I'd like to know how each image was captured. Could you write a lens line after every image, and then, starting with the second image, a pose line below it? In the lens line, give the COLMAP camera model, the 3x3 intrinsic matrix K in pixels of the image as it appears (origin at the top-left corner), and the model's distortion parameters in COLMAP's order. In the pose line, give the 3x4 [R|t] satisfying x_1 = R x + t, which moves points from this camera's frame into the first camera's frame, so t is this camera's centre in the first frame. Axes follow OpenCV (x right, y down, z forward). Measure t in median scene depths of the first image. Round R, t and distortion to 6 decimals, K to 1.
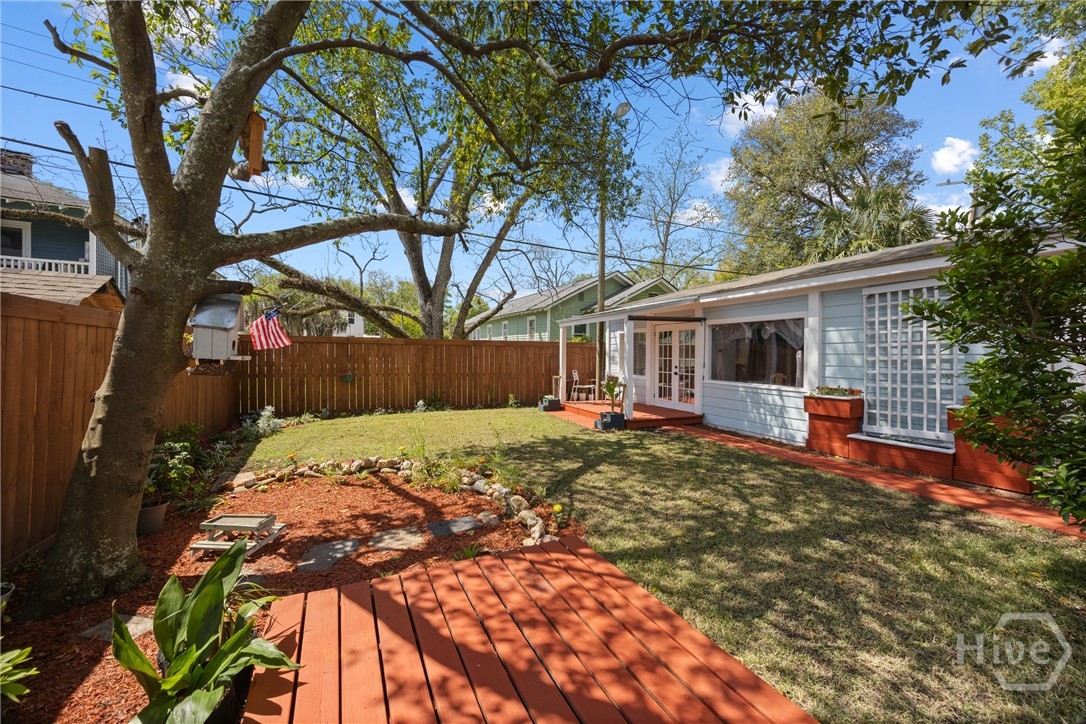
lens RADIAL K [[421.9, 0, 541.9], [0, 421.9, 356.4], [0, 0, 1]] dist [-0.006357, 0.000320]
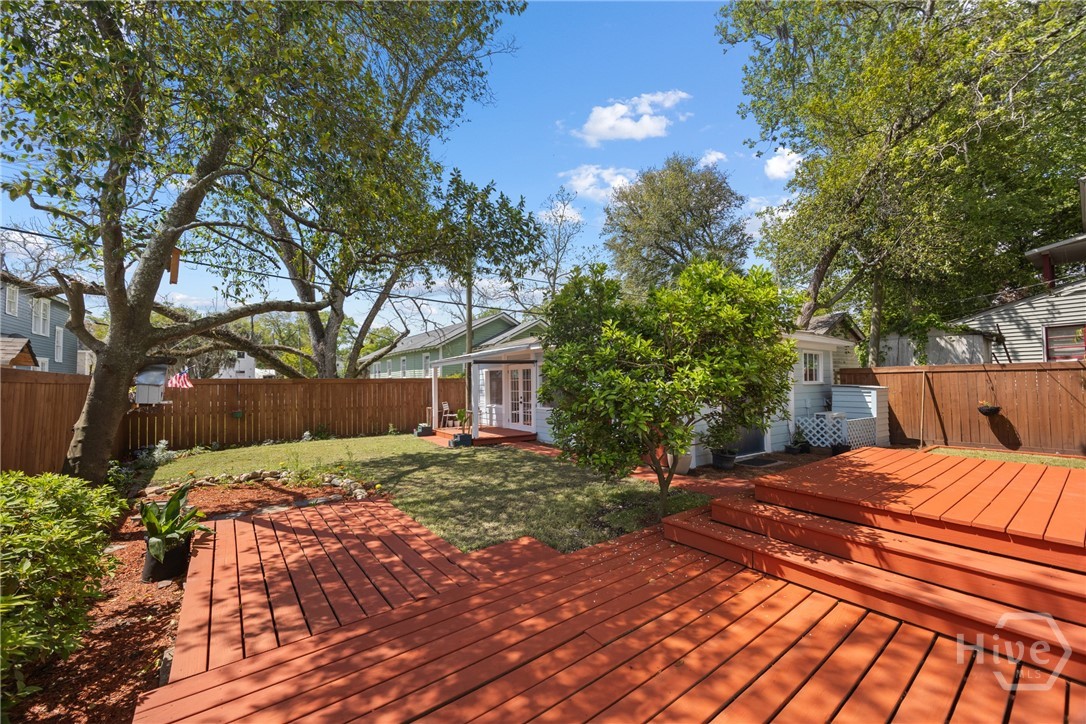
lens RADIAL K [[421.9, 0, 543.9], [0, 421.9, 370.4], [0, 0, 1]] dist [-0.006357, 0.000320]
pose [[0.979831, -0.012670, 0.199423, 0.167606], [0.020297, 0.999137, -0.036248, -0.012943], [-0.198792, 0.039565, 0.979243, -0.375542]]
